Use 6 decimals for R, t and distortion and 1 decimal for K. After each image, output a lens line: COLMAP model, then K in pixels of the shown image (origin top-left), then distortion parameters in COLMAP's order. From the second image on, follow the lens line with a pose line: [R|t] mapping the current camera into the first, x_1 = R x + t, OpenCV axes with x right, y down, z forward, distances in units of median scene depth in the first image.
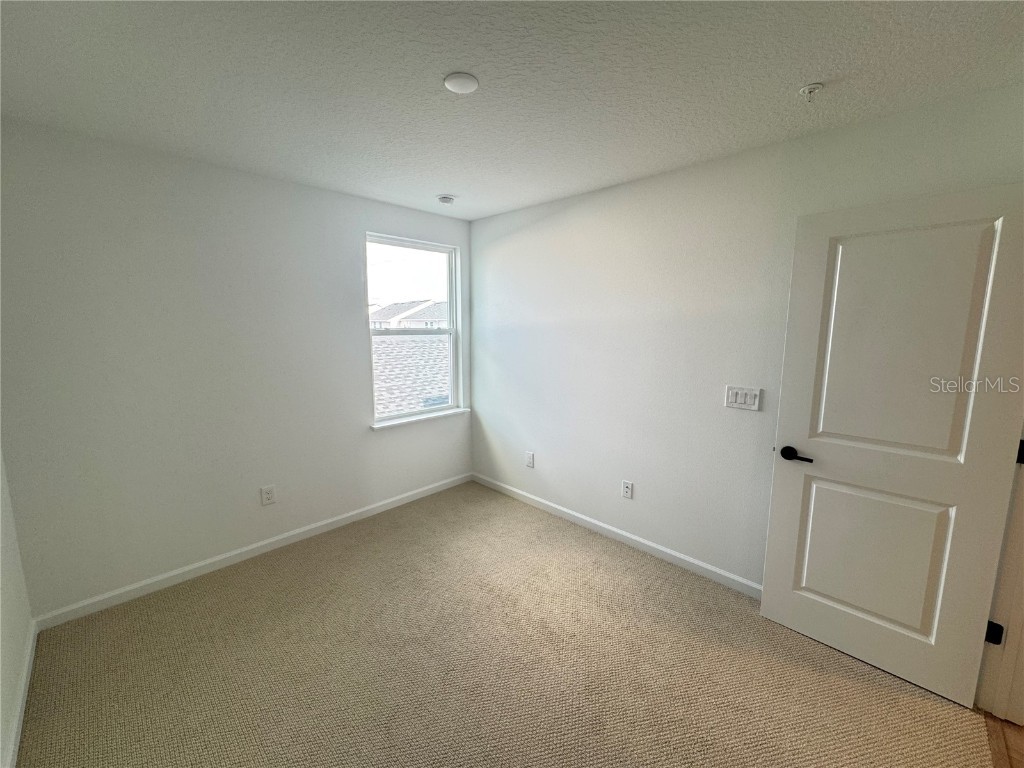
lens RADIAL K [[411.3, 0, 510.0], [0, 411.3, 382.0], [0, 0, 1]] dist [-0.001351, 0.000184]
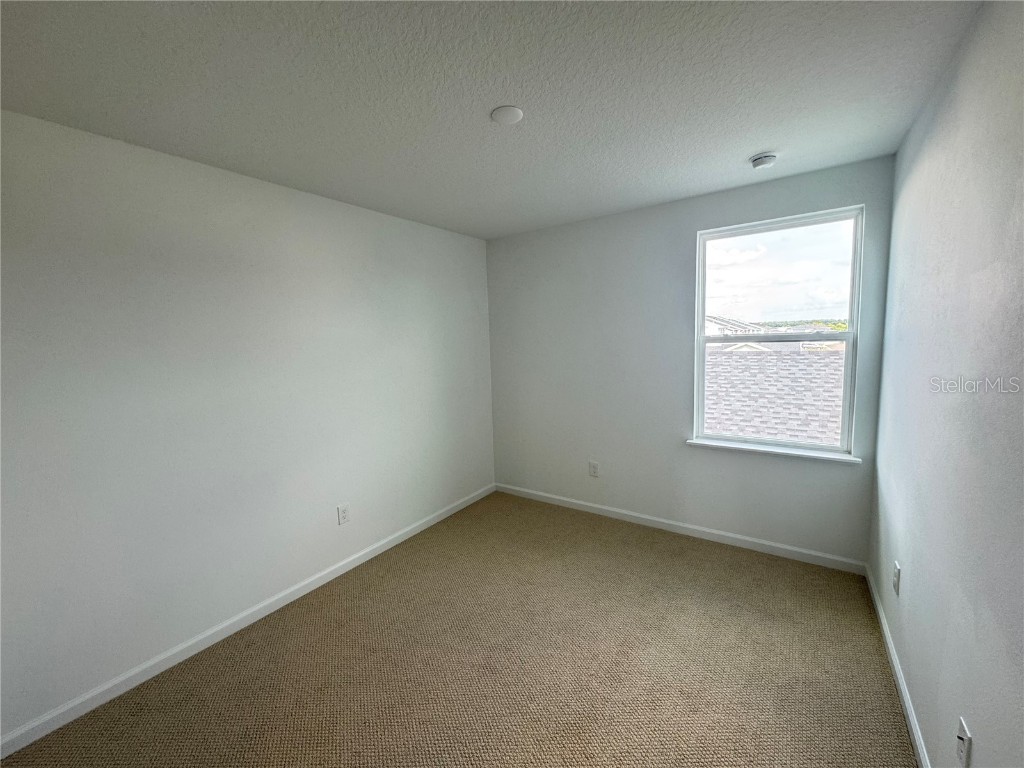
lens RADIAL K [[411.3, 0, 510.0], [0, 411.3, 382.0], [0, 0, 1]] dist [-0.001351, 0.000184]
pose [[0.168465, 0.107357, -0.979844, 0.492887], [-0.101711, 0.990638, 0.091052, -0.066405], [0.980446, 0.084322, 0.177808, 0.429101]]
